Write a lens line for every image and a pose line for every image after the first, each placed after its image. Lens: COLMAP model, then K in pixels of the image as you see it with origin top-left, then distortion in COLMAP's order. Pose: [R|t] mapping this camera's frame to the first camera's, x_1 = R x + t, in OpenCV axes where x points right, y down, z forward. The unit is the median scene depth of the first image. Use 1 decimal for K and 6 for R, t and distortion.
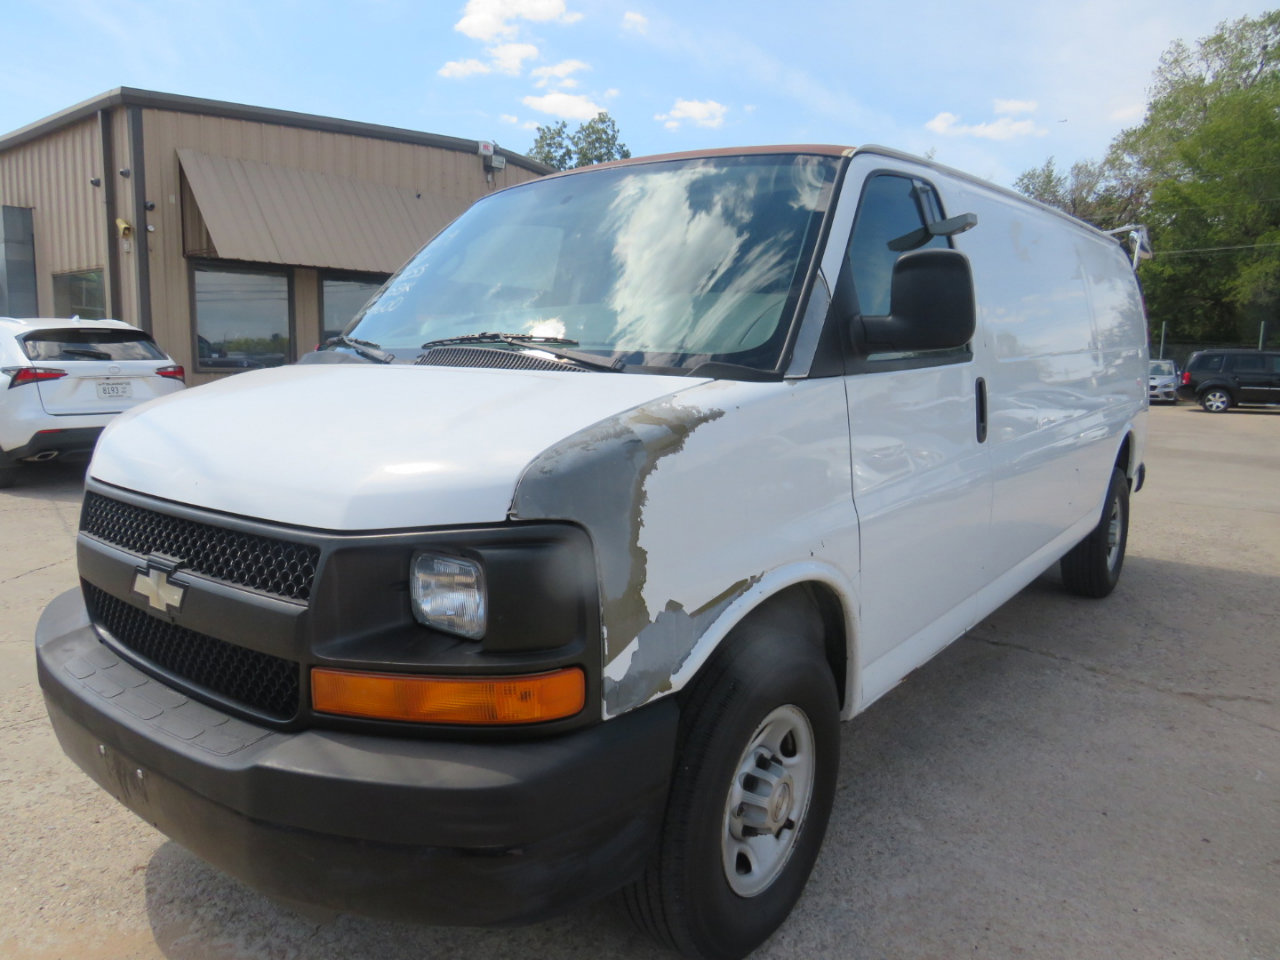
lens RADIAL K [[917.0, 0, 630.4], [0, 917.0, 491.1], [0, 0, 1]] dist [-0.031198, 0.023573]
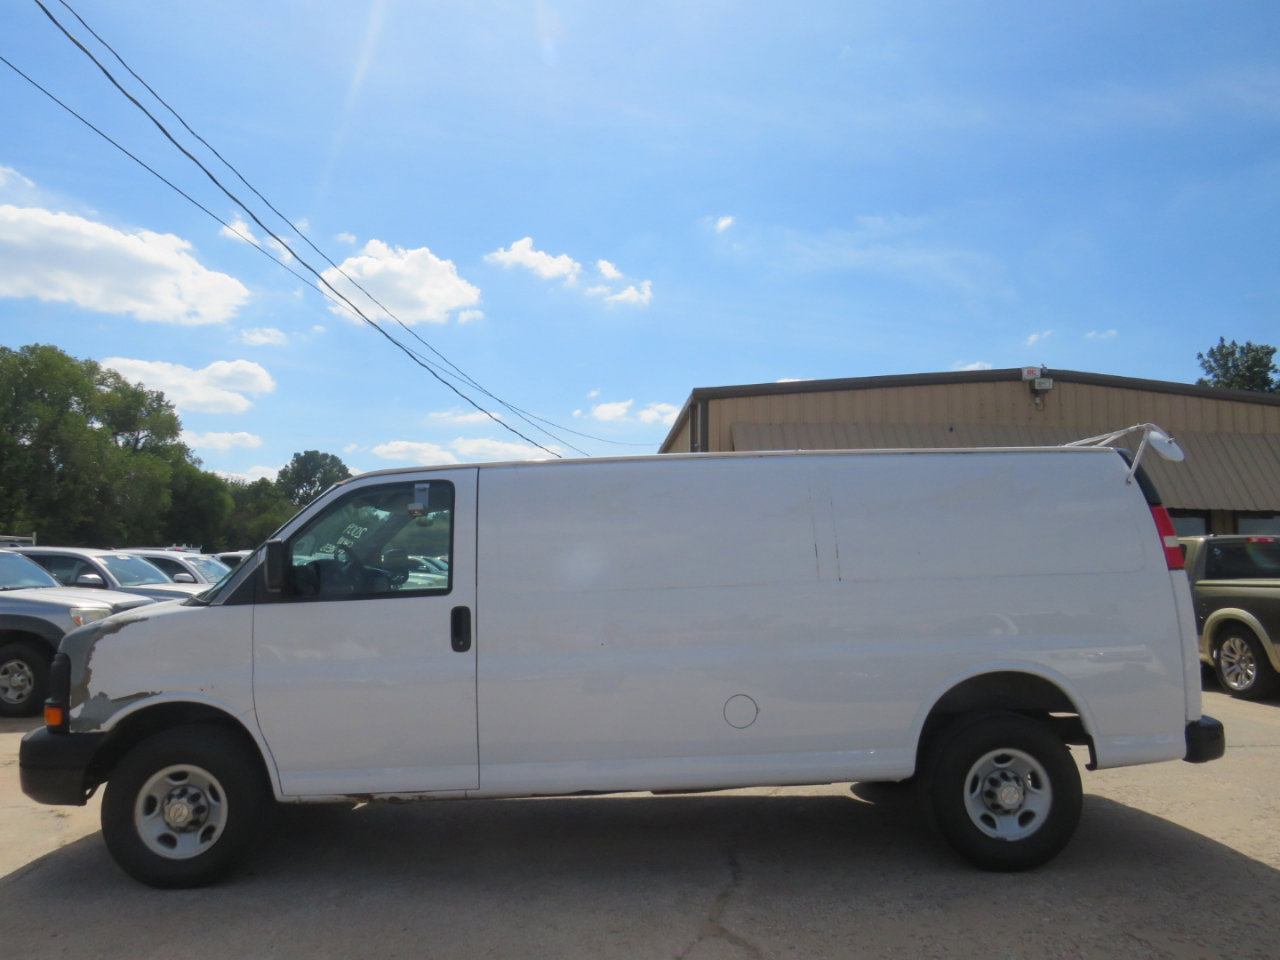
lens RADIAL K [[917.0, 0, 610.1], [0, 917.0, 493.4], [0, 0, 1]] dist [-0.031198, 0.023573]
pose [[0.634319, -0.076445, -0.769282, 2.854276], [-0.103498, 0.977743, -0.182500, -0.101756], [0.766112, 0.195383, 0.612290, 0.421798]]
